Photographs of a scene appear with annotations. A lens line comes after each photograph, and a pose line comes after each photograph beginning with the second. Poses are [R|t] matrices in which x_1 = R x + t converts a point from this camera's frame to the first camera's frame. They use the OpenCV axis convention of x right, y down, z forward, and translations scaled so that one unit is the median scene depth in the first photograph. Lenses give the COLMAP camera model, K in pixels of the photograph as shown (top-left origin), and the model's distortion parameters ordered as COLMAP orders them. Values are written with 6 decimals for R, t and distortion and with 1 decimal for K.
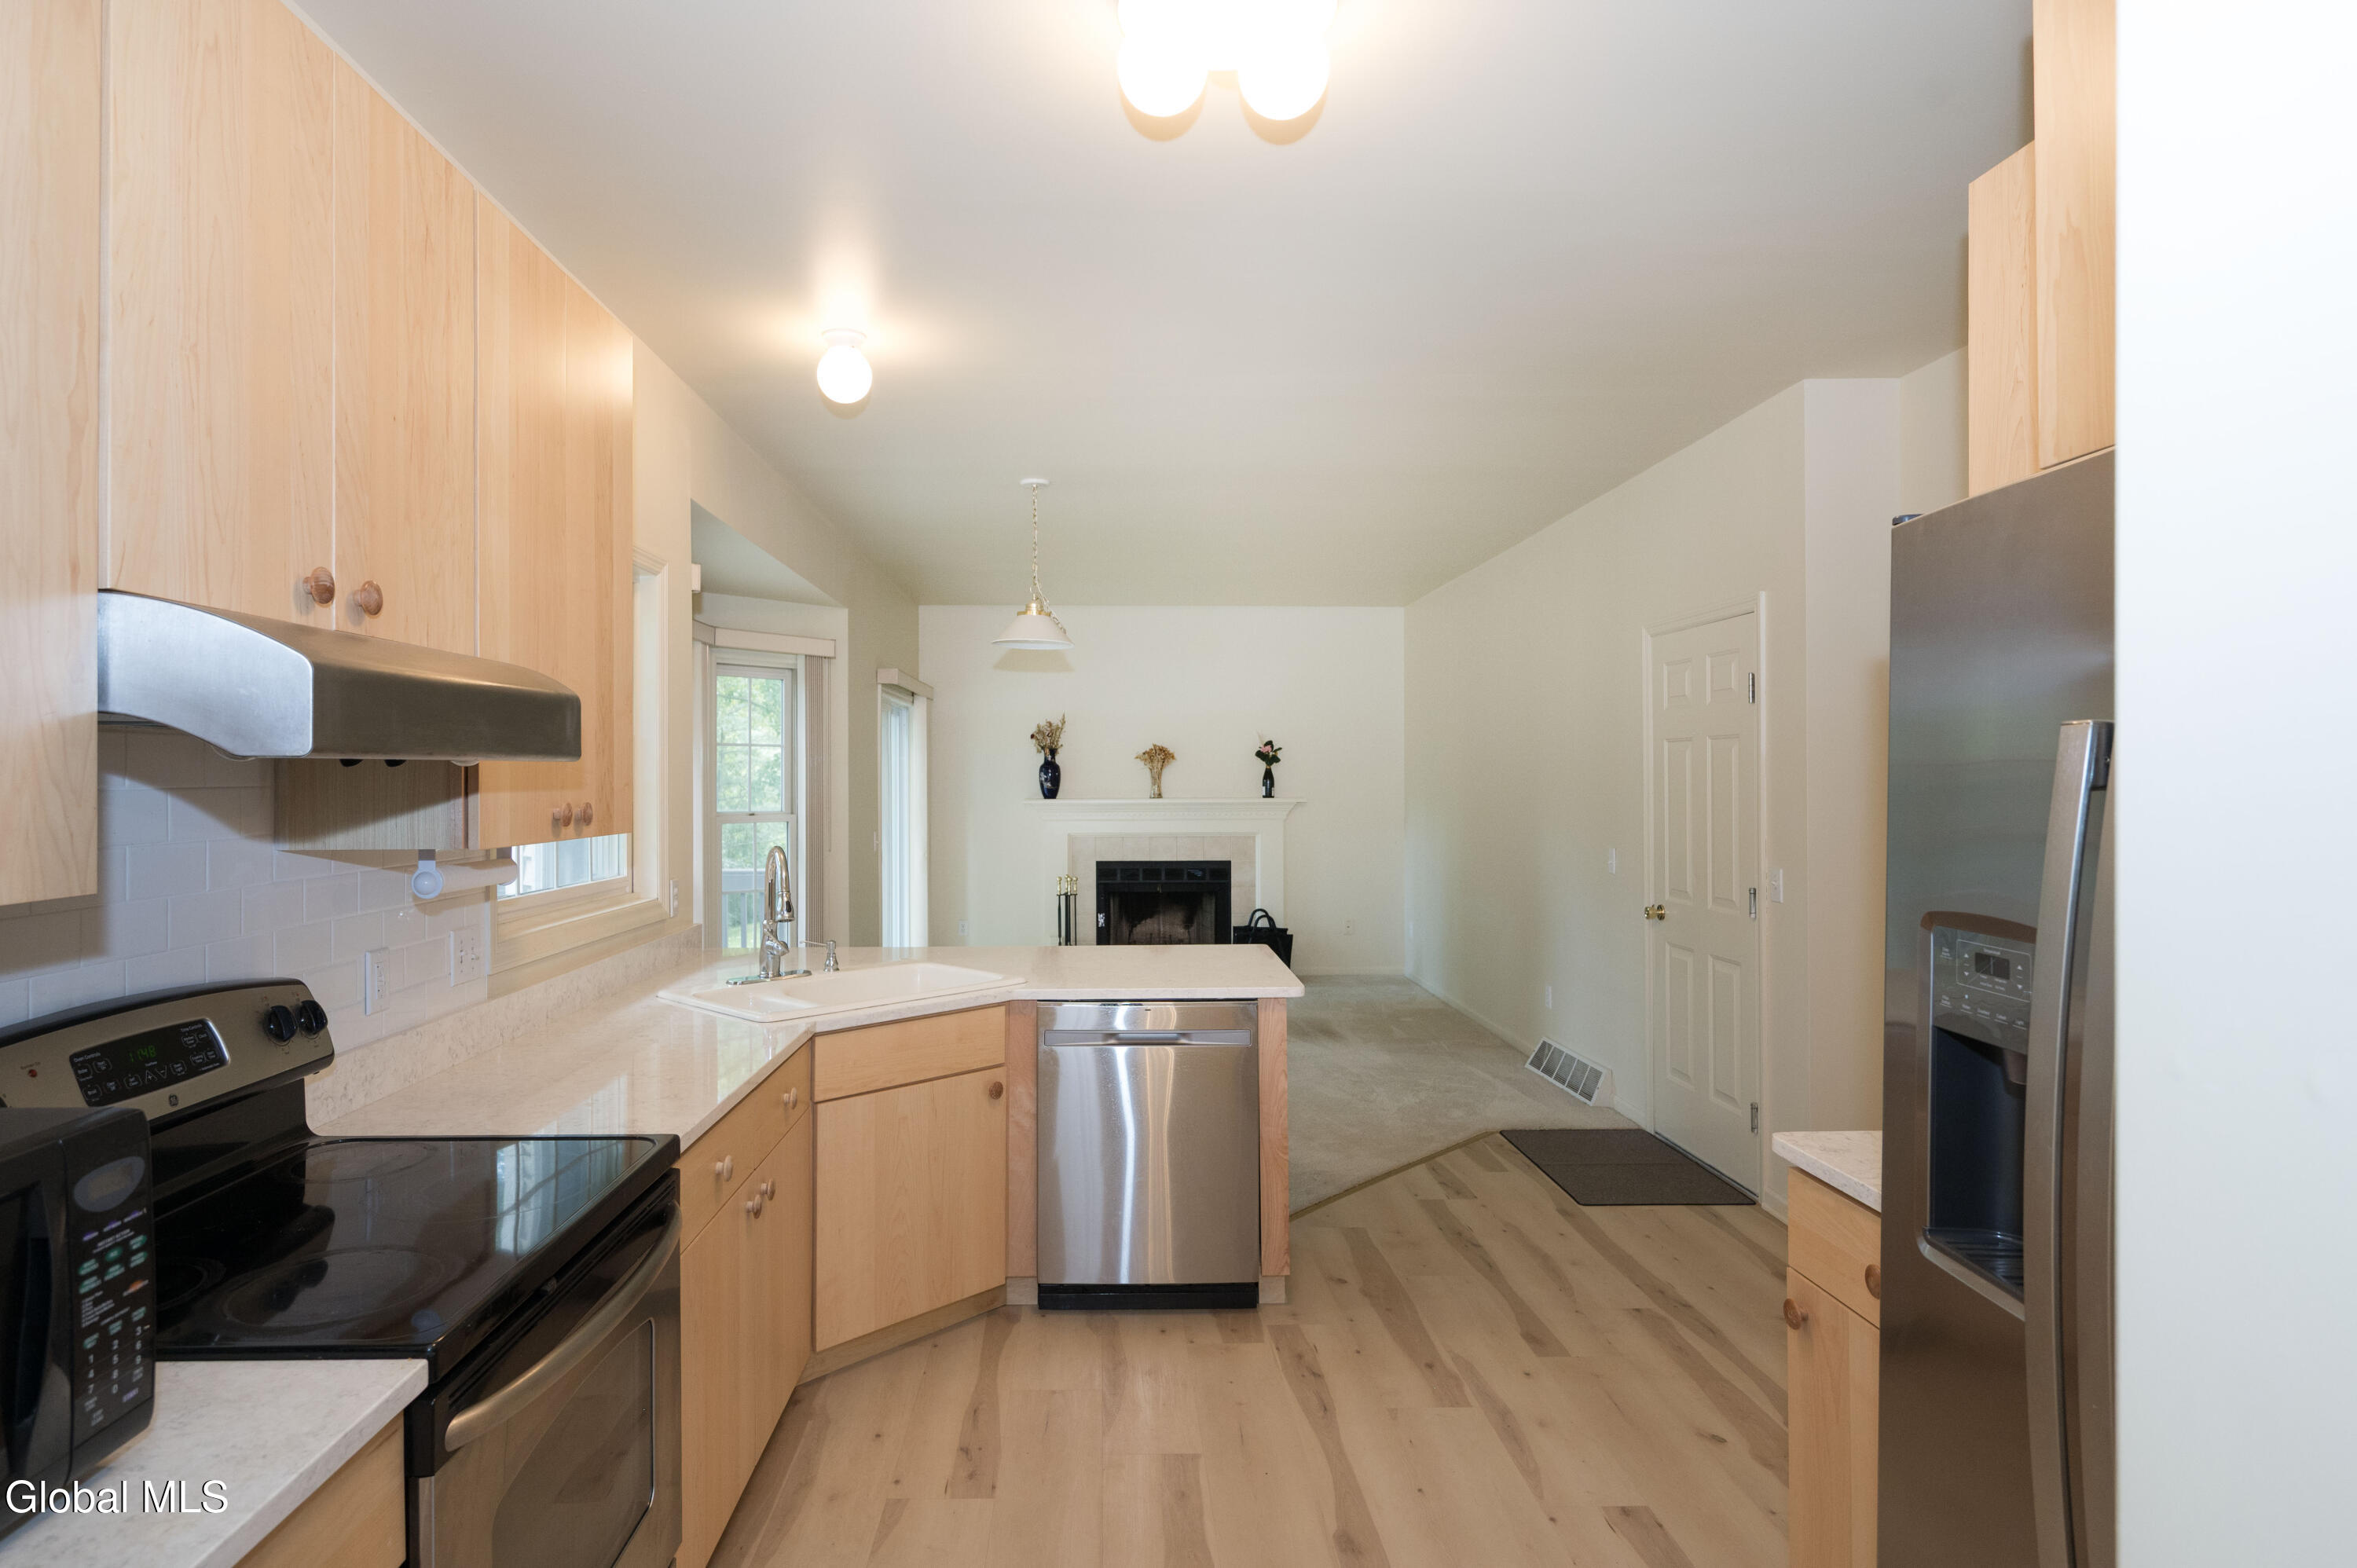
lens RADIAL K [[1273.1, 0, 1107.9], [0, 1273.1, 782.7], [0, 0, 1]] dist [0.000770, 0.000121]
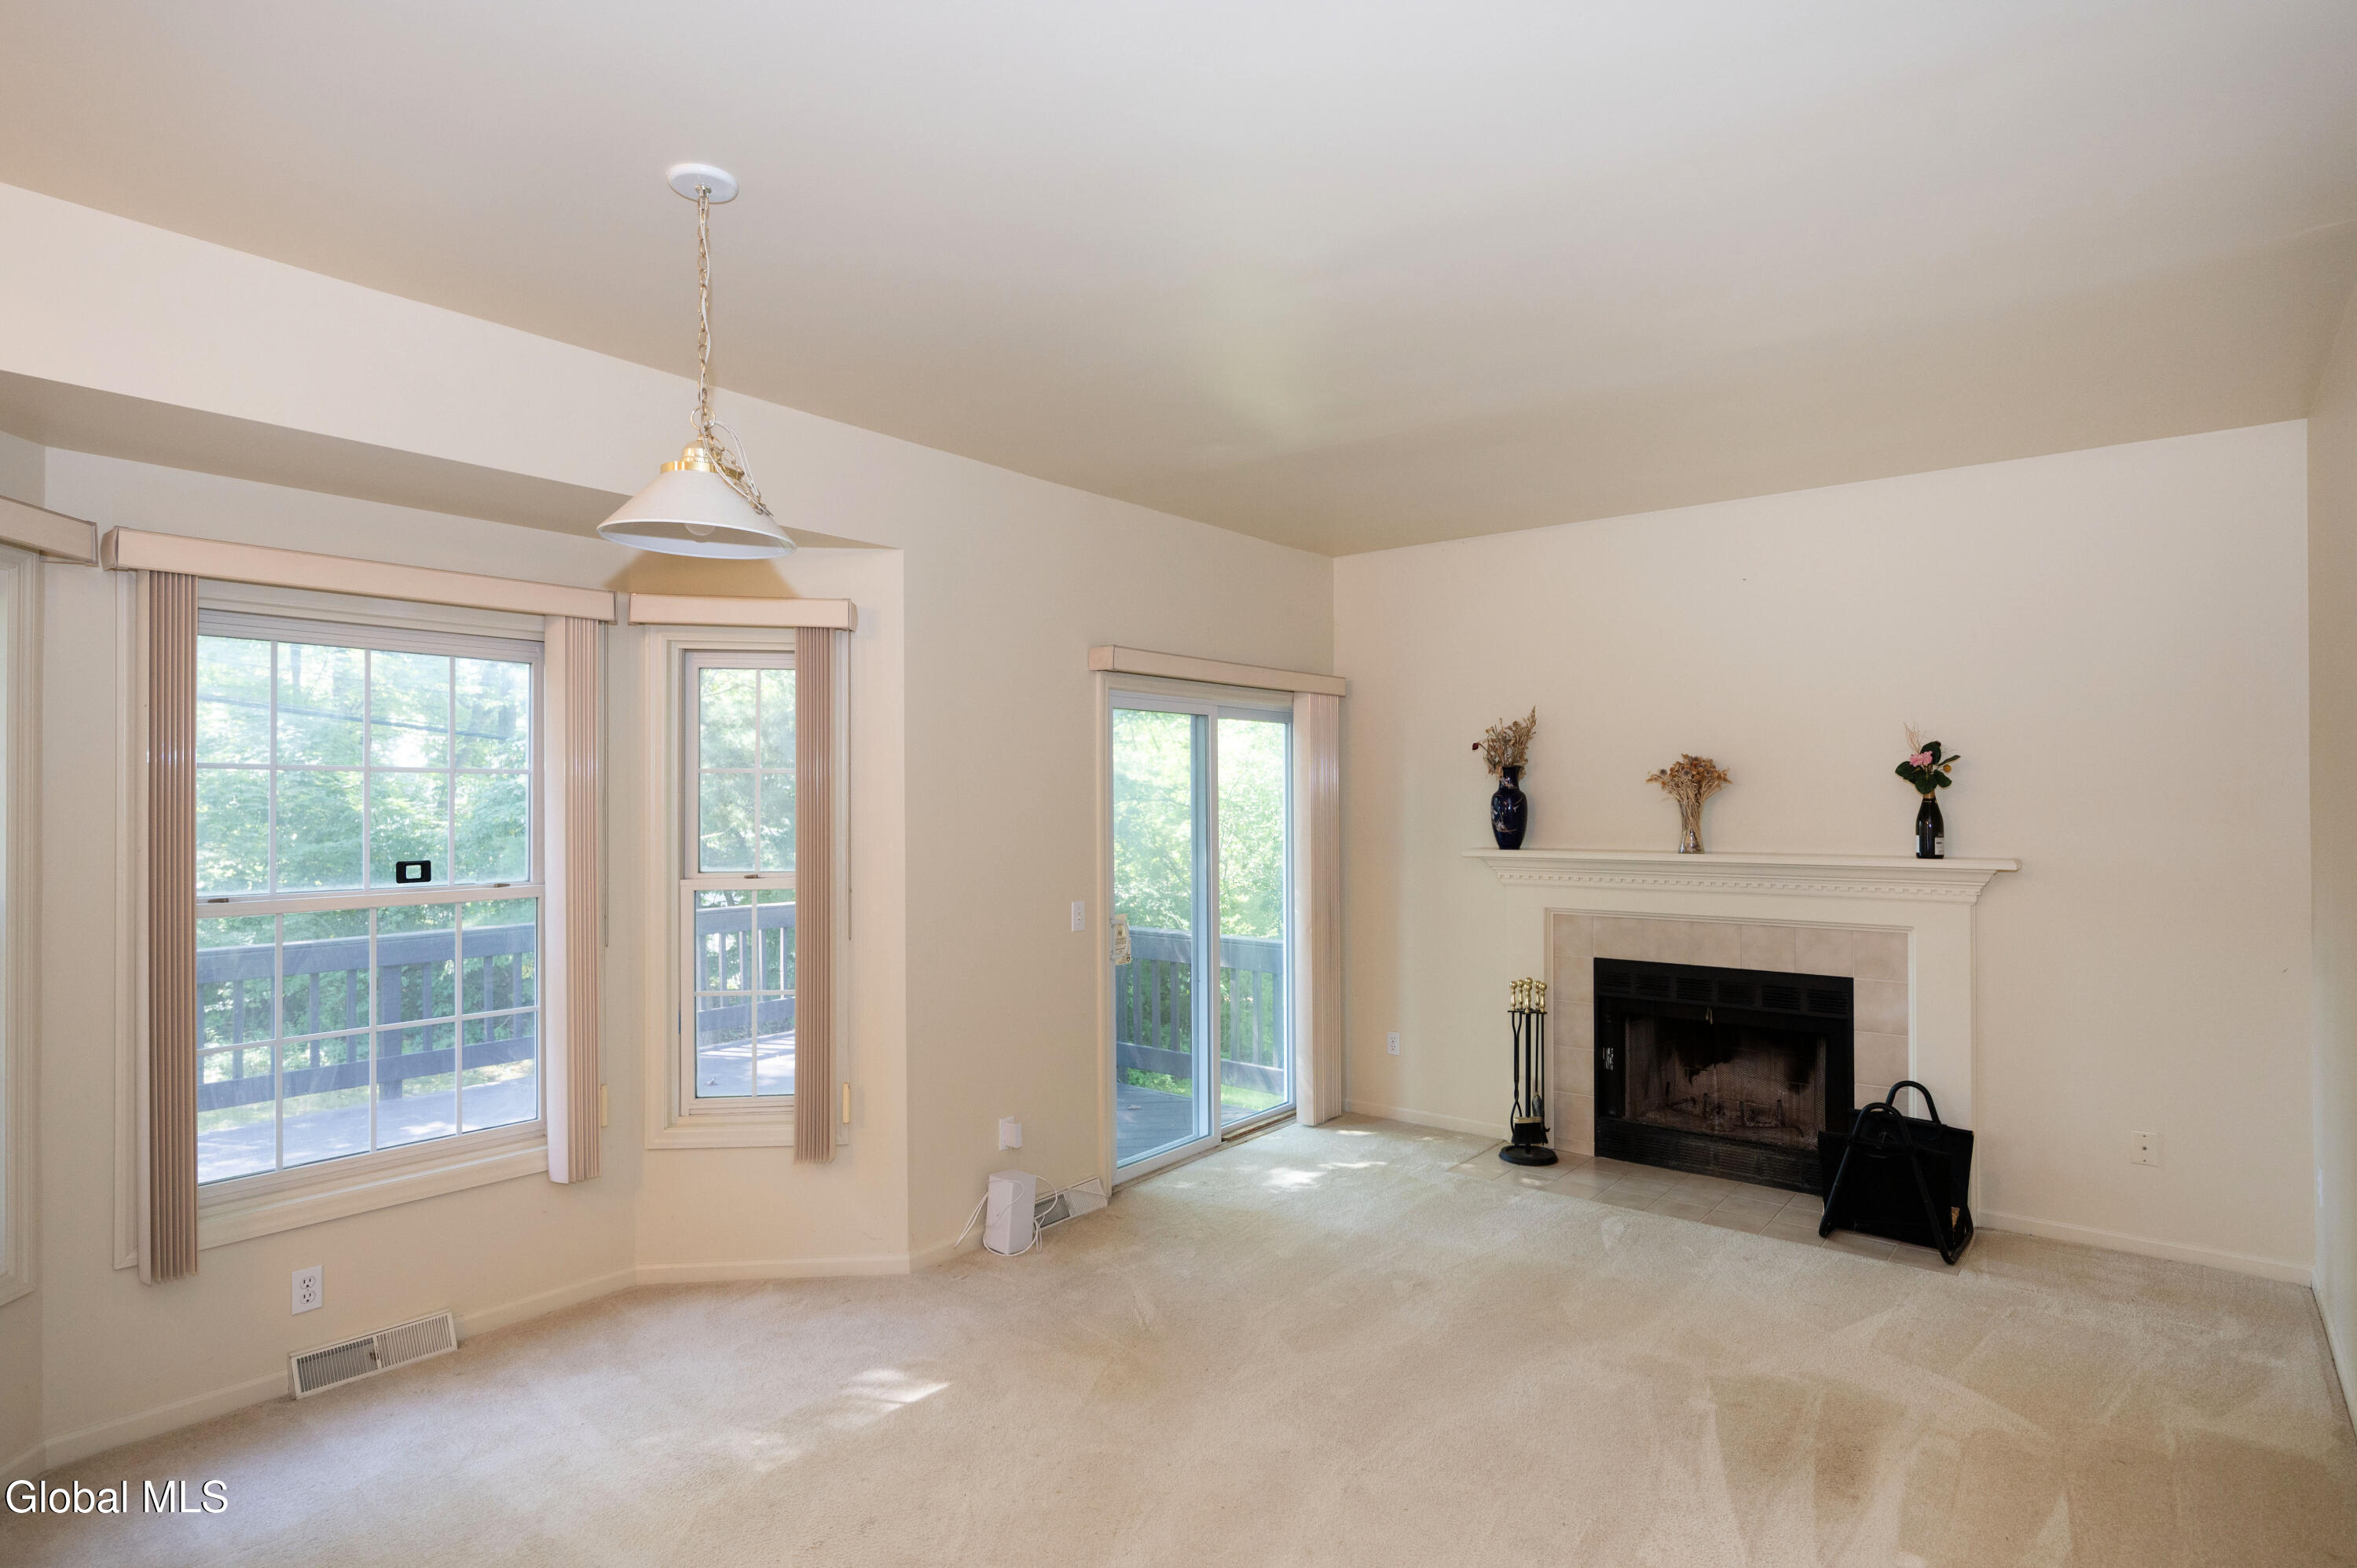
lens RADIAL K [[1231.7, 0, 1179.0], [0, 1231.7, 791.7], [0, 0, 1]] dist [-0.000189, 0.000265]
pose [[0.777126, -0.004870, -0.629326, 0.384098], [-0.000721, 0.999963, -0.008629, -0.018154], [0.629344, 0.007159, 0.777093, 0.853144]]
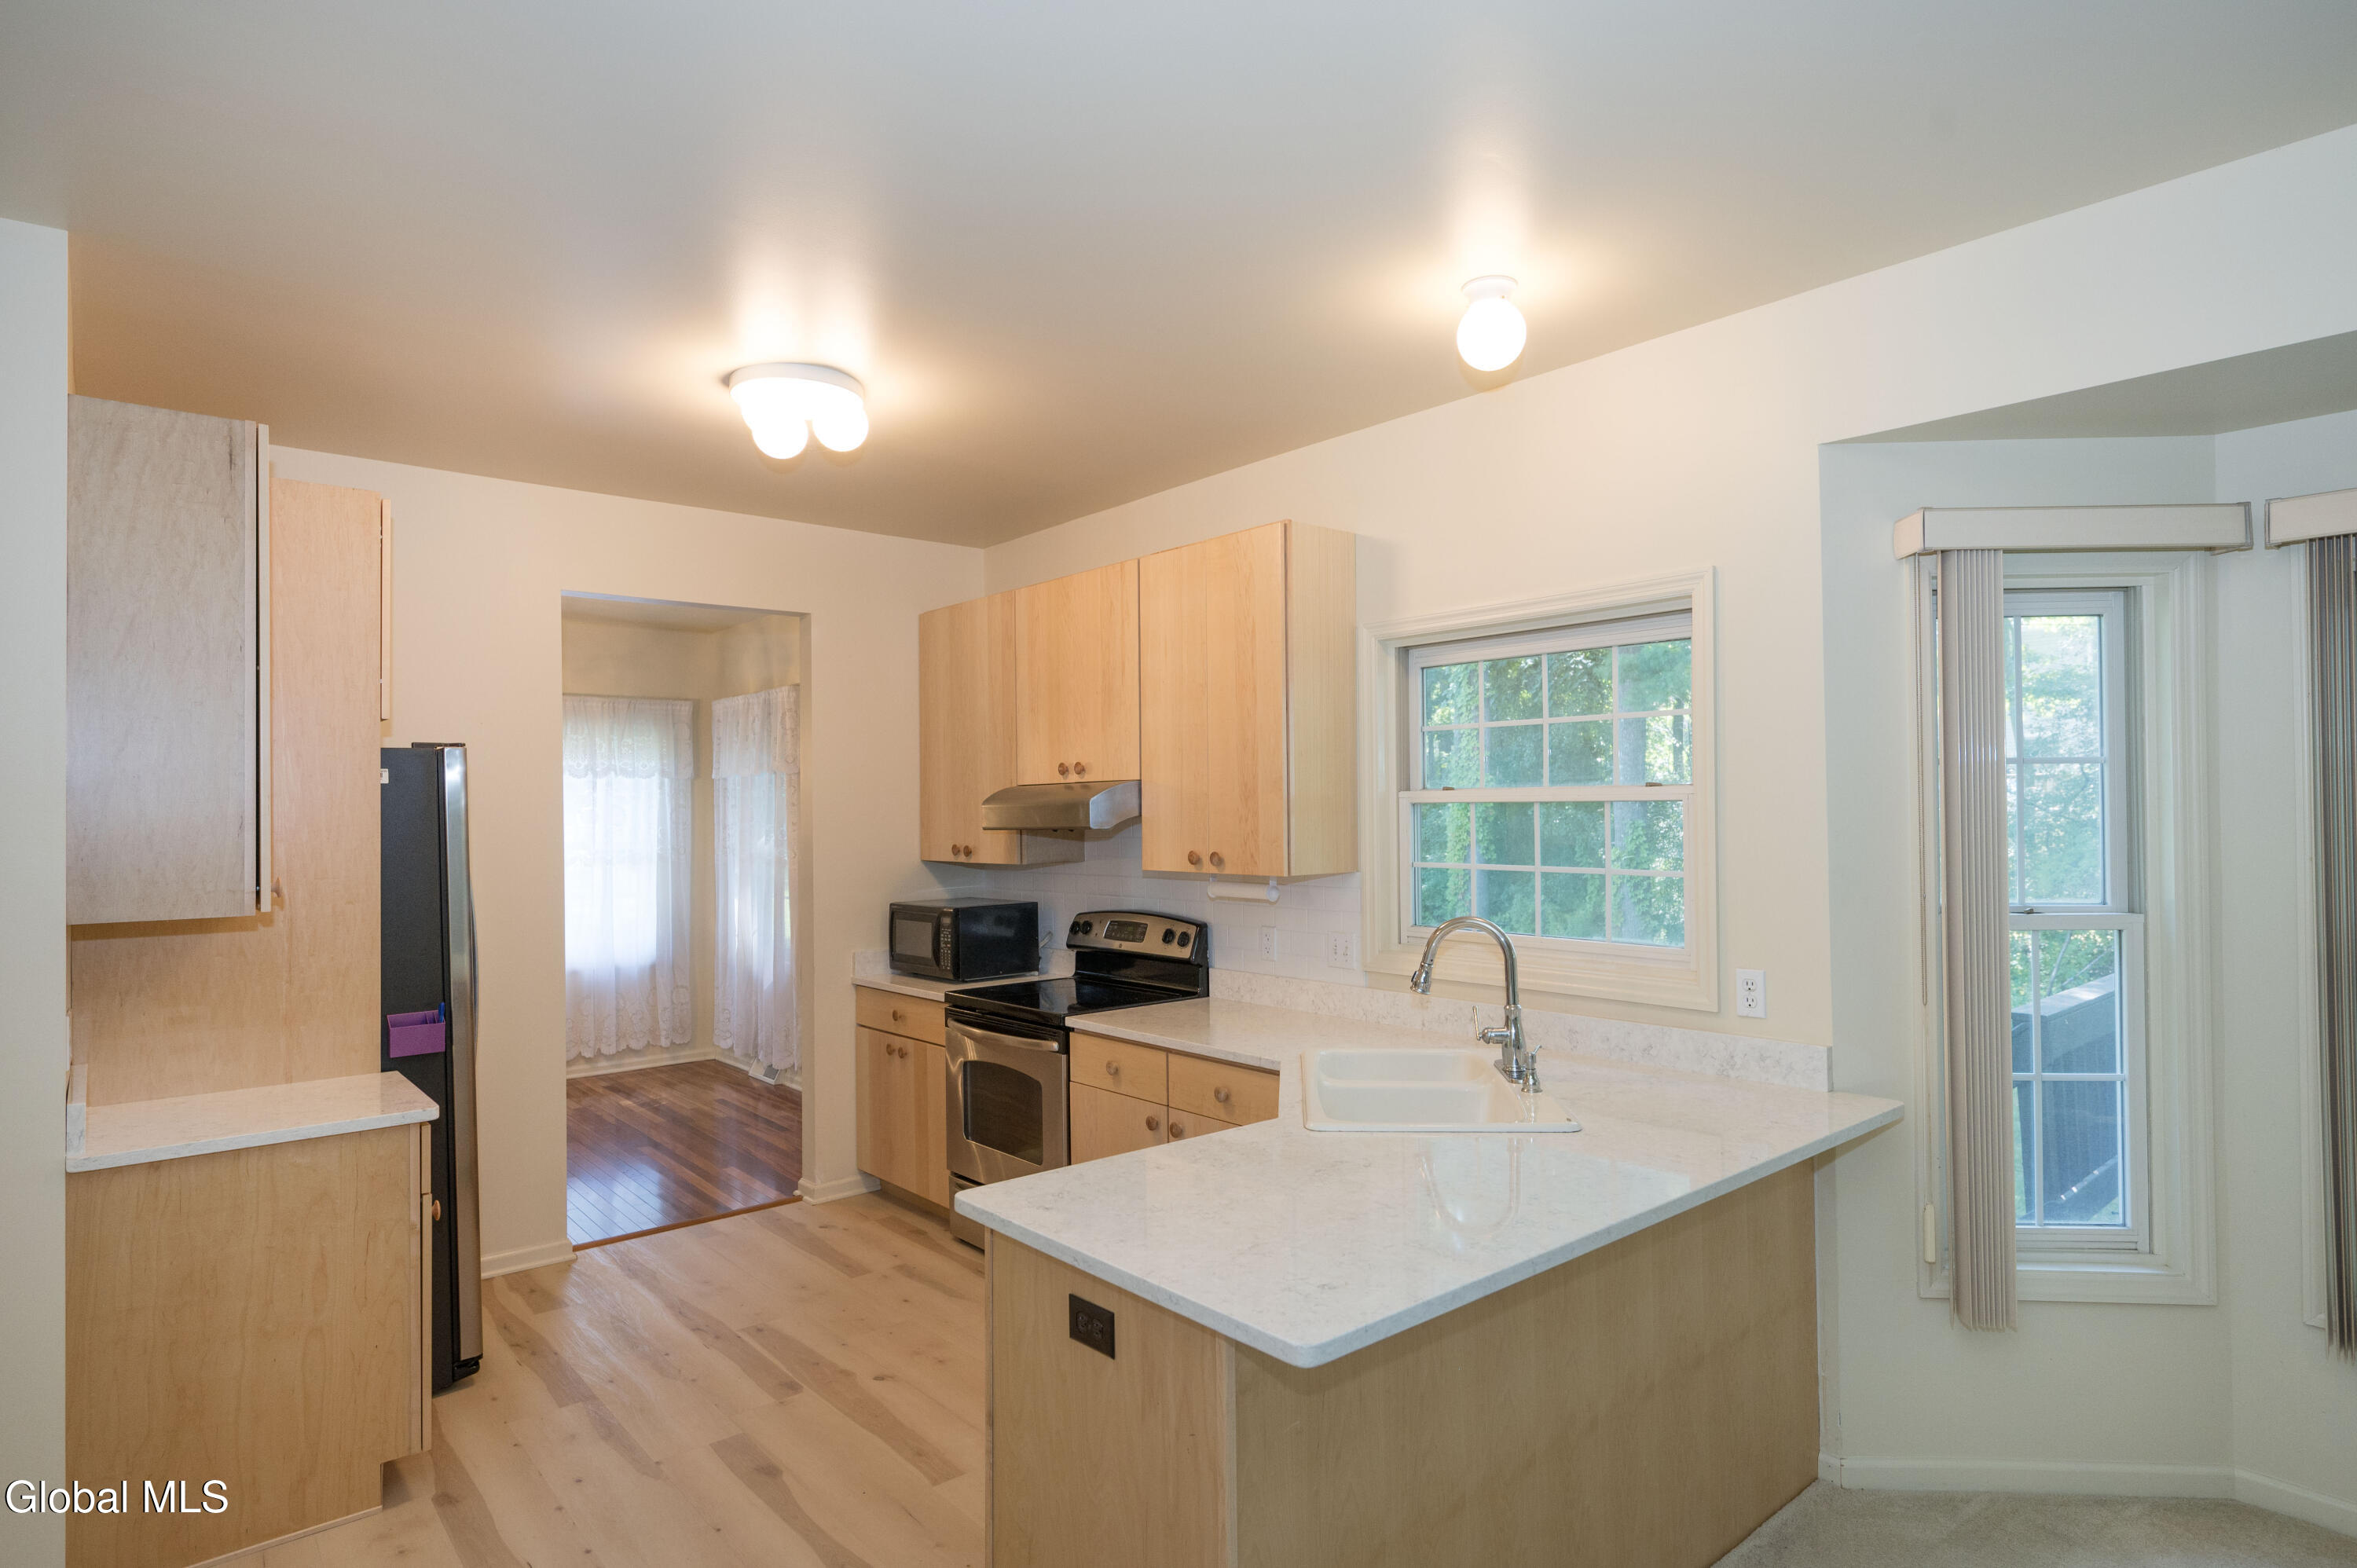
lens RADIAL K [[1262.5, 0, 1173.5], [0, 1262.5, 792.8], [0, 0, 1]] dist [-0.000627, 0.000139]
pose [[-0.771150, 0.006385, -0.636621, 0.341924], [0.014805, 0.999859, -0.007906, -0.024611], [0.636481, -0.015522, -0.771136, 1.139025]]
